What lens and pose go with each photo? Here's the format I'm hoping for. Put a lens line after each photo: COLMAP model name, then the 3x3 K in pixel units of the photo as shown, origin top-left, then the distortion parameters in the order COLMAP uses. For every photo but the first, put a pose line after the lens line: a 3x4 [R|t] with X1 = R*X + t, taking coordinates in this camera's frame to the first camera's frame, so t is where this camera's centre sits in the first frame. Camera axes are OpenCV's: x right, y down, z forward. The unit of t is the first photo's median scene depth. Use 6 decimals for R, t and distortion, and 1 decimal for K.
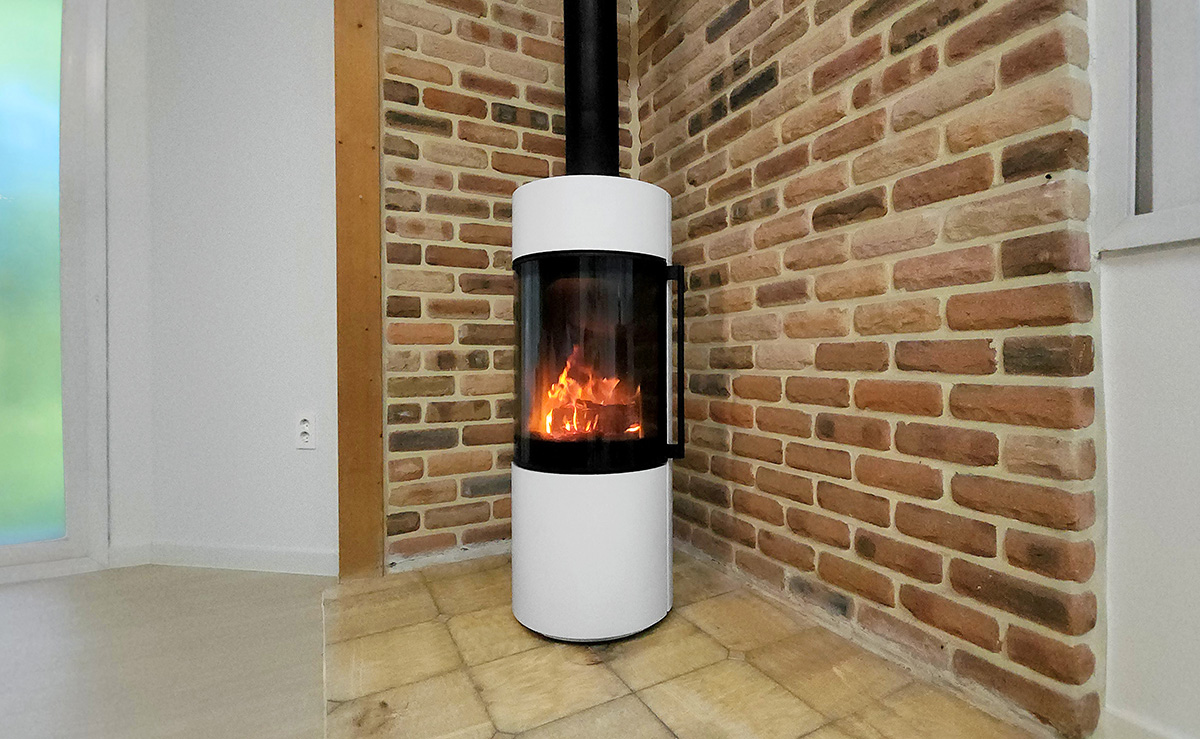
lens RADIAL K [[548.8, 0, 638.8], [0, 548.8, 346.8], [0, 0, 1]] dist [0.002519, 0.000067]
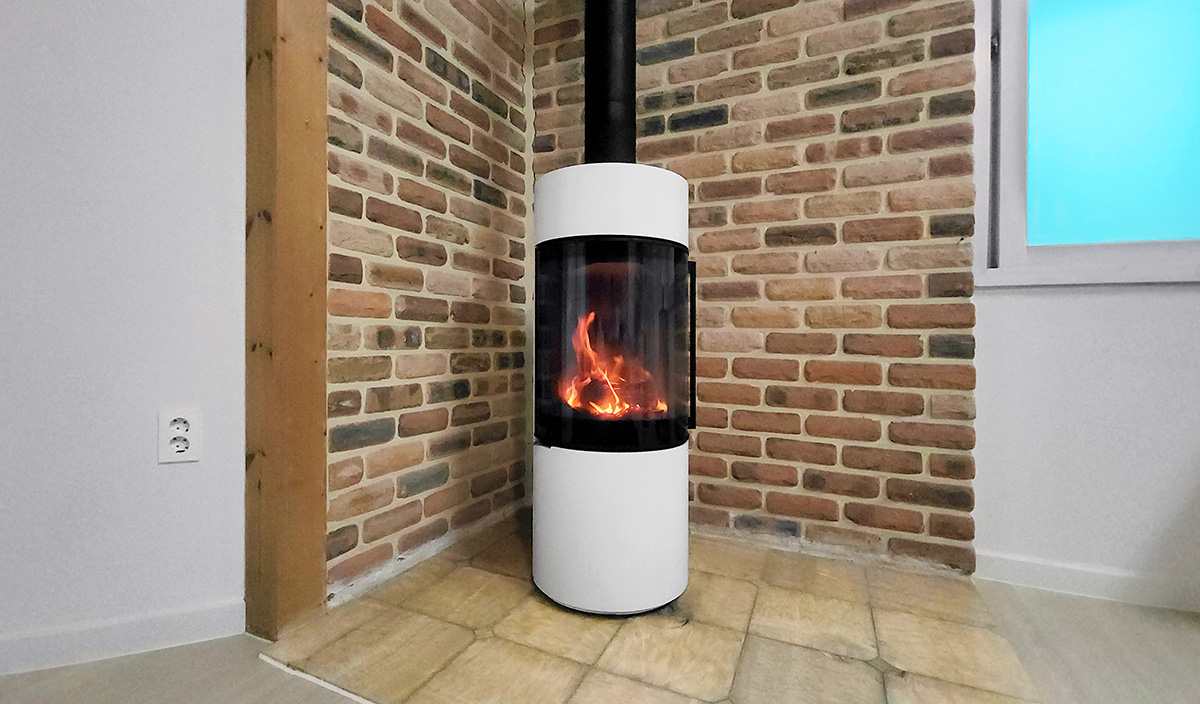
lens RADIAL K [[513.5, 0, 565.8], [0, 513.5, 326.1], [0, 0, 1]] dist [0.001958, 0.000209]
pose [[0.823394, 0.035509, 0.566358, -0.757275], [-0.034289, 0.999330, -0.012803, 0.010951], [-0.566433, -0.008878, 0.824060, 0.264557]]
